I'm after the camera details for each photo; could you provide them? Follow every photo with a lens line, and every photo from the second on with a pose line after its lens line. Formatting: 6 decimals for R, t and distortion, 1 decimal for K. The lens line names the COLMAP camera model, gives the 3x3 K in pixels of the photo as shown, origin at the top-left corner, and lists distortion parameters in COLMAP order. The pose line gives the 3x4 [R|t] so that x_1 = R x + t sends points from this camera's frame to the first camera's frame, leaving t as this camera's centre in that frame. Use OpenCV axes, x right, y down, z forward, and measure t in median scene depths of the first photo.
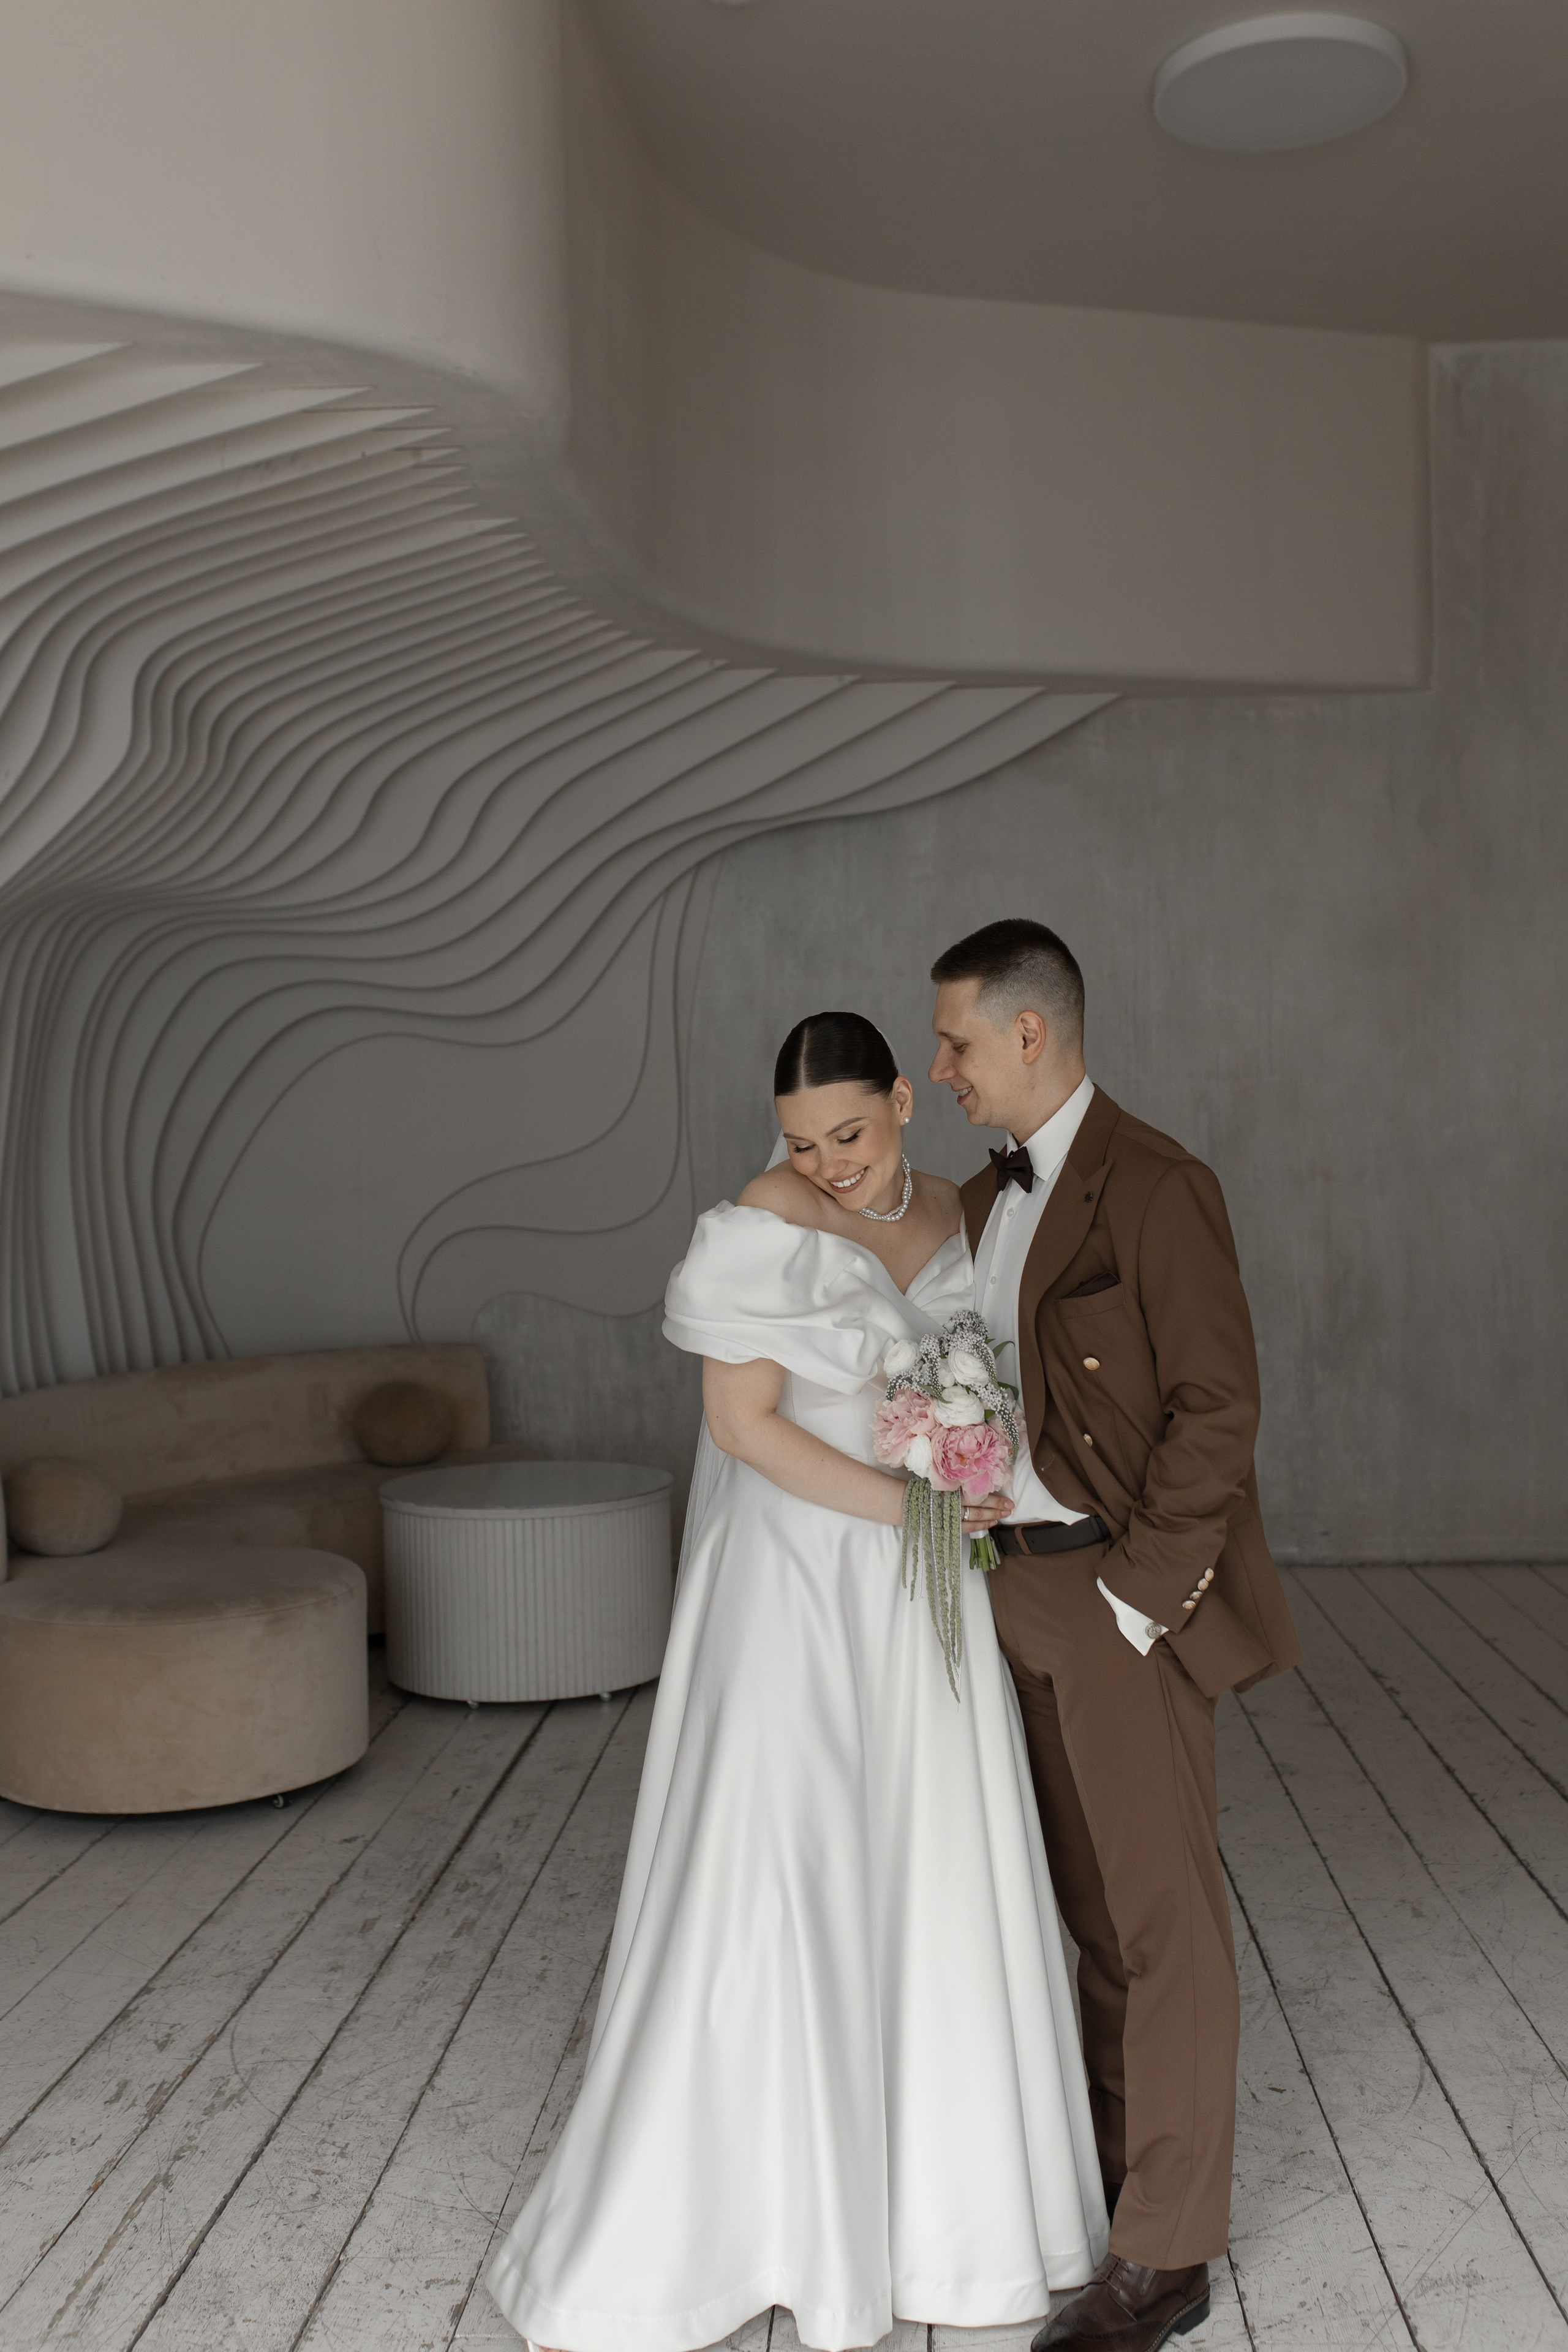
lens RADIAL K [[2329.0, 0, 772.1], [0, 2329.0, 1245.8], [0, 0, 1]] dist [-0.007503, 0.001346]
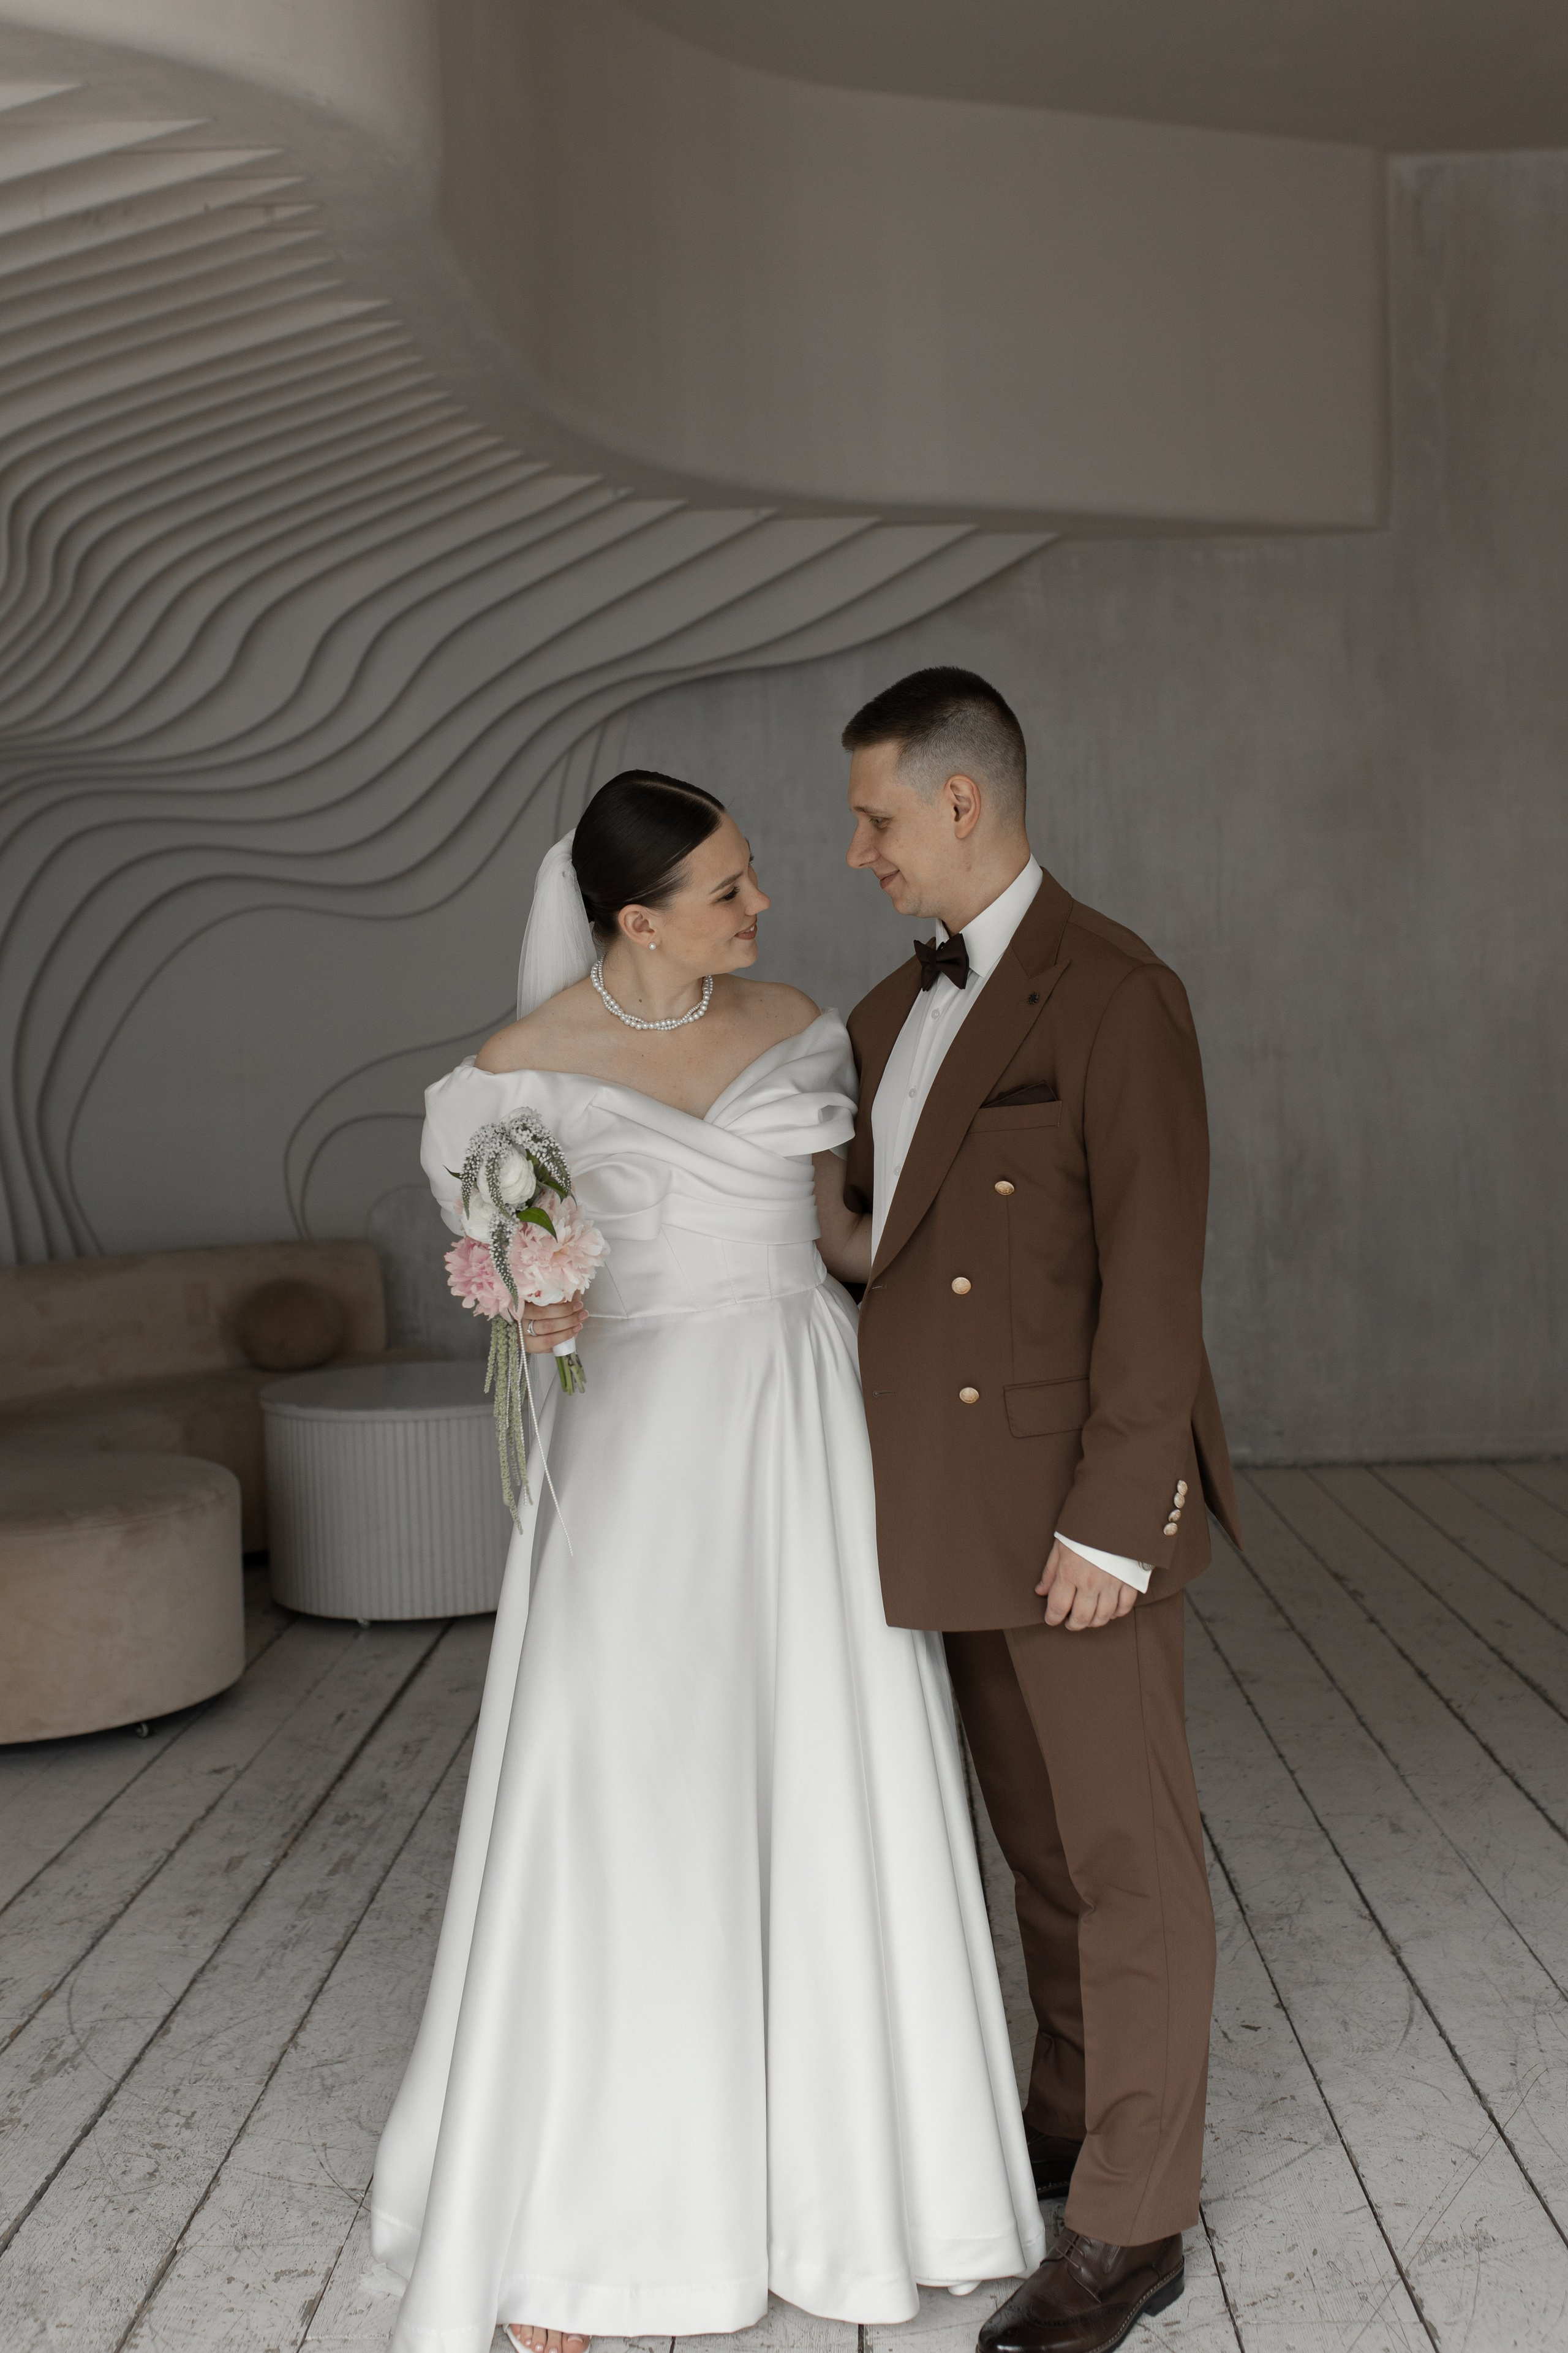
lens RADIAL K [[2368.1, 0, 789.4], [0, 2368.1, 1254.3], [0, 0, 1]] dist [-0.007074, -0.003675]
pose [[0.999265, -0.009638, 0.037112, 0.008182], [0.008319, 0.999333, 0.035554, 0.027409], [-0.037430, -0.035219, 0.998678, 0.091935]]
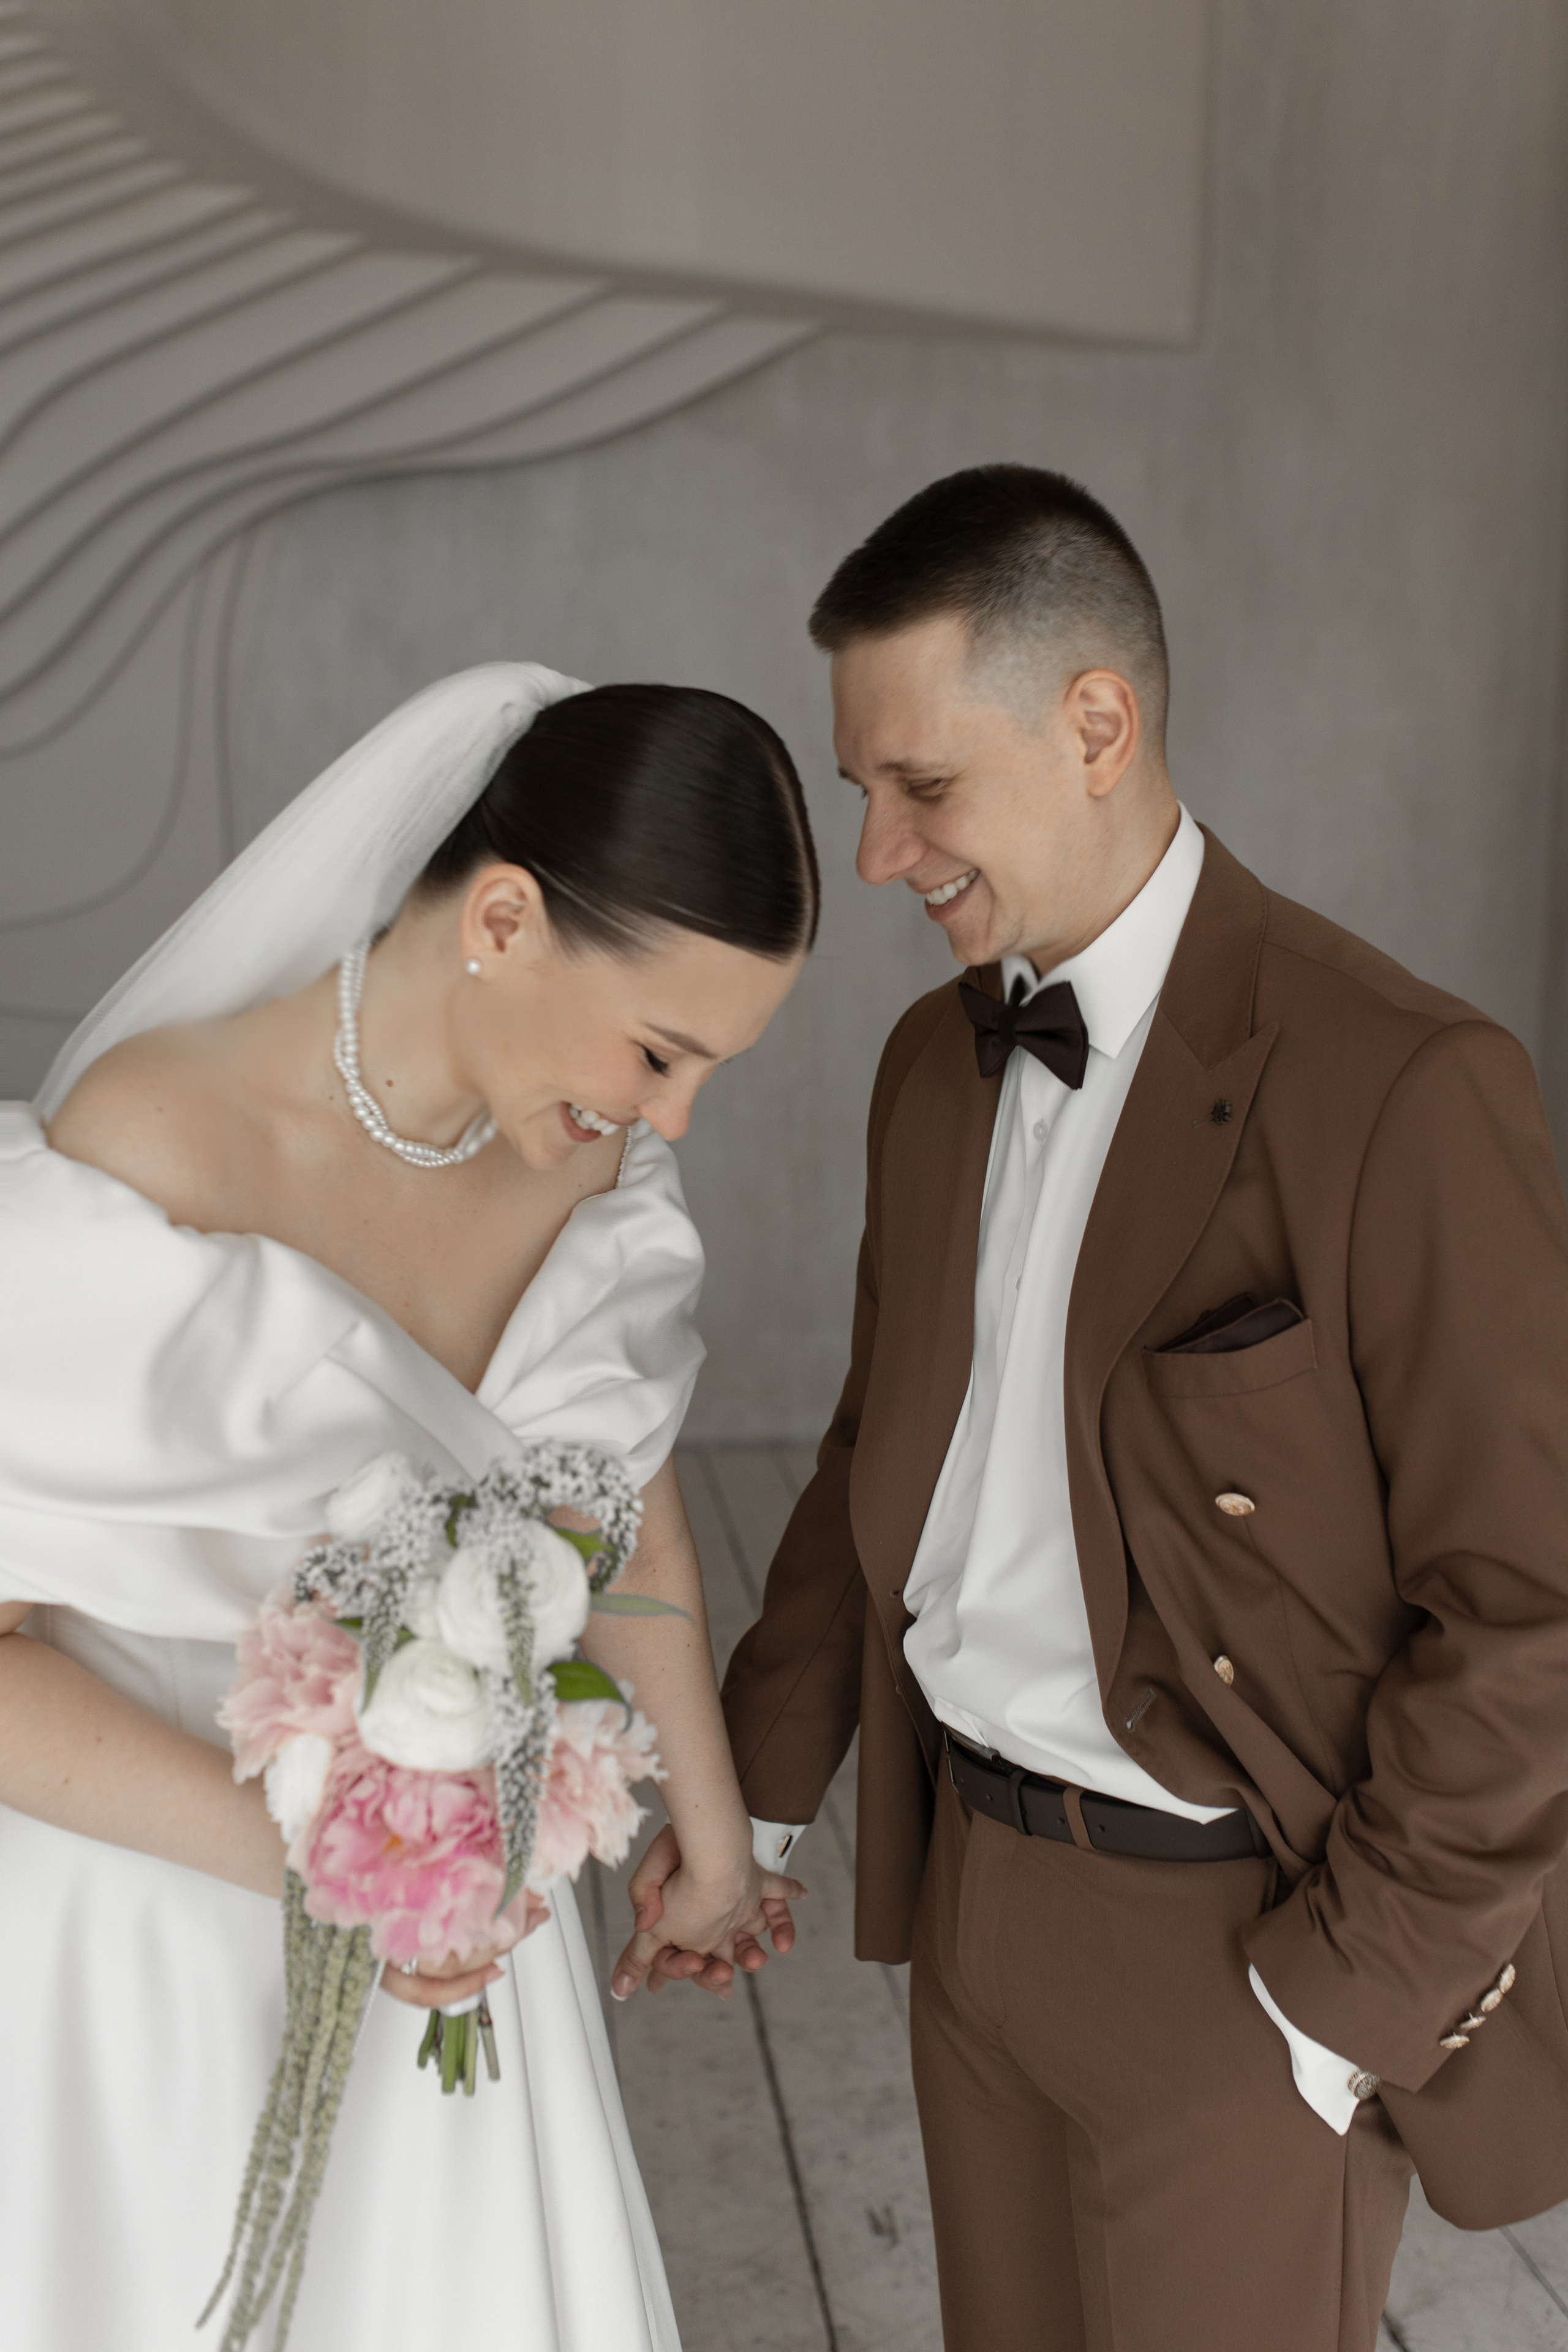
lens RADIAL K [[2365.0, 0, 785.0], [0, 2365.0, 1291.6], [0, 0, 1]] dist [0.013978, 0.014582]
pose [[0.980817, 0.000871, 0.194928, -0.022244], [-0.023872, 0.992999, 0.115682, -0.023722], [-0.193463, -0.118117, 0.973972, 0.376587]]
